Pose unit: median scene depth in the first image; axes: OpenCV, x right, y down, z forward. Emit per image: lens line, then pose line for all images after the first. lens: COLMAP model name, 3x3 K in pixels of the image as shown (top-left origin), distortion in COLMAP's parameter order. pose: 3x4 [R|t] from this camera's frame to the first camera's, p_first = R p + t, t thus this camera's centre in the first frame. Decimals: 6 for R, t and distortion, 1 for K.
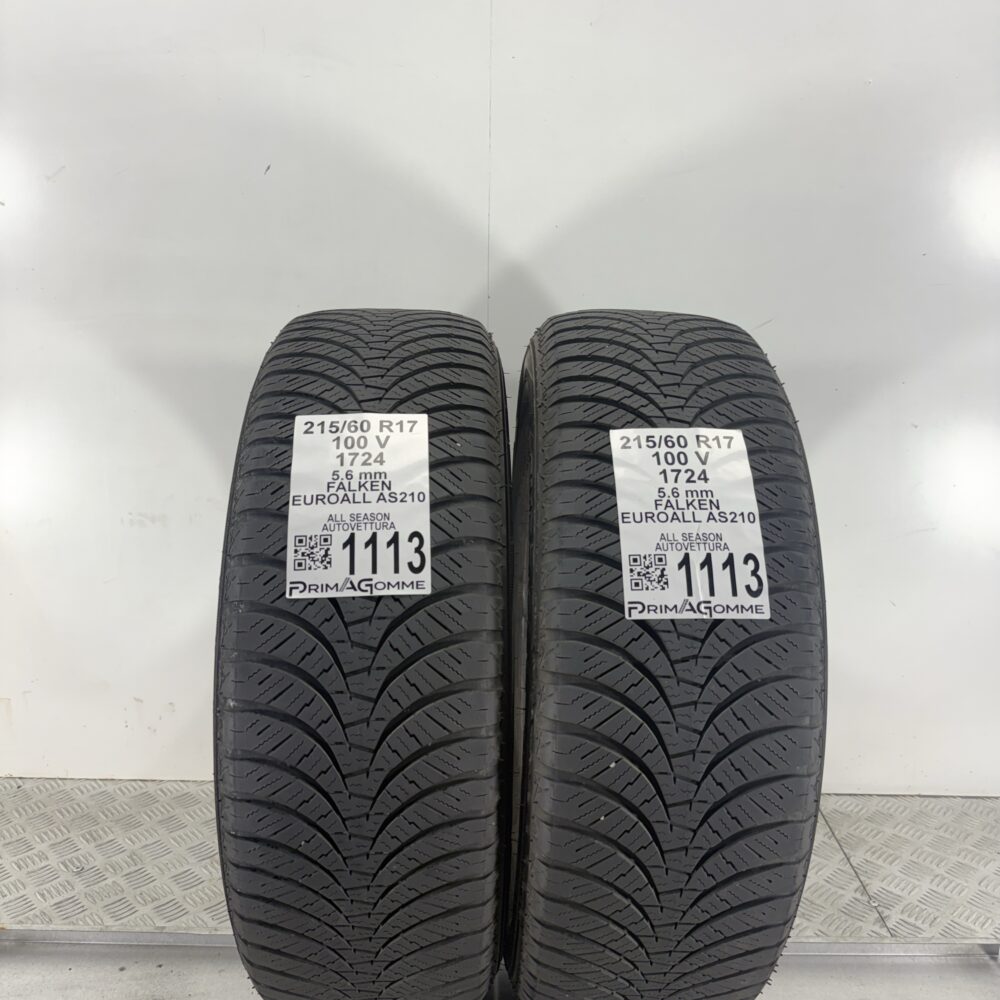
lens RADIAL K [[925.4, 0, 484.7], [0, 925.4, 498.3], [0, 0, 1]] dist [0.183334, -0.433125]
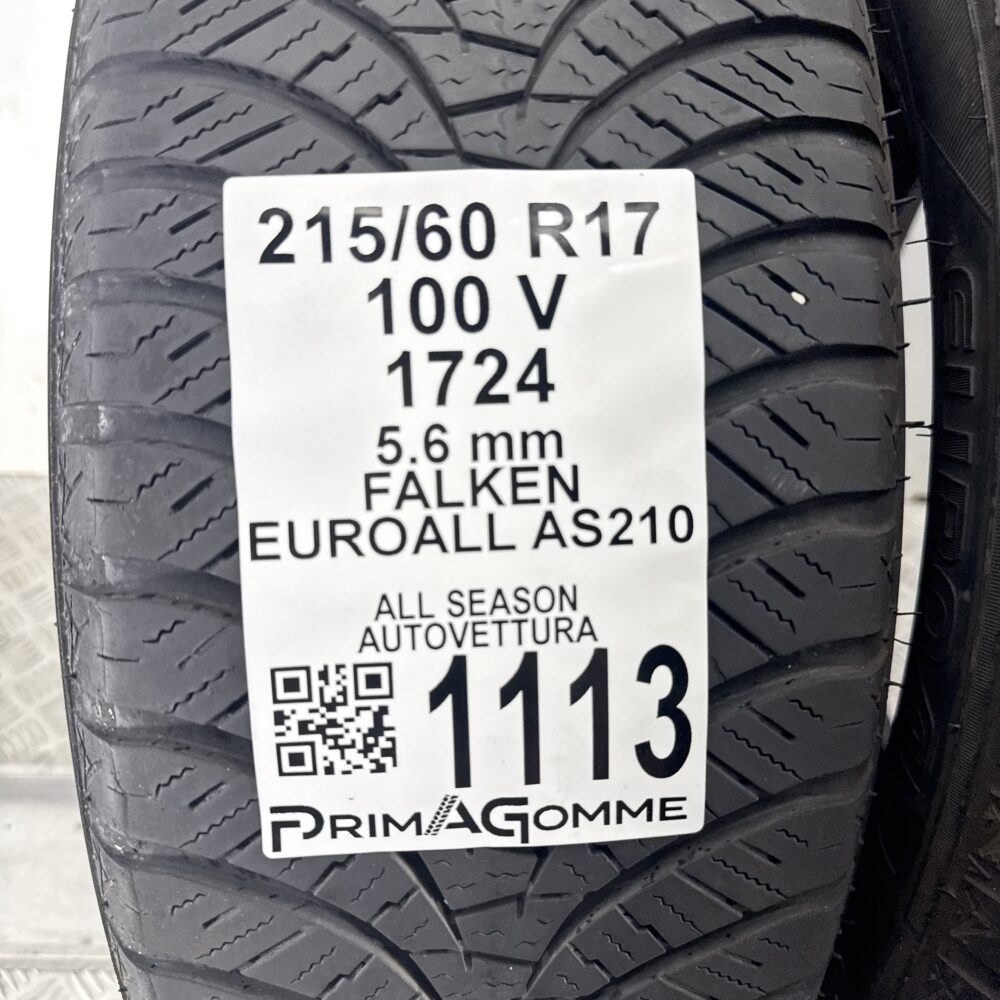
lens RADIAL K [[925.4, 0, 484.7], [0, 925.4, 498.3], [0, 0, 1]] dist [0.183334, -0.433125]
pose [[0.999656, 0.007355, 0.025170, -0.139126], [-0.019439, 0.852061, 0.523081, -0.163813], [-0.017599, -0.523391, 0.851911, 0.751456]]
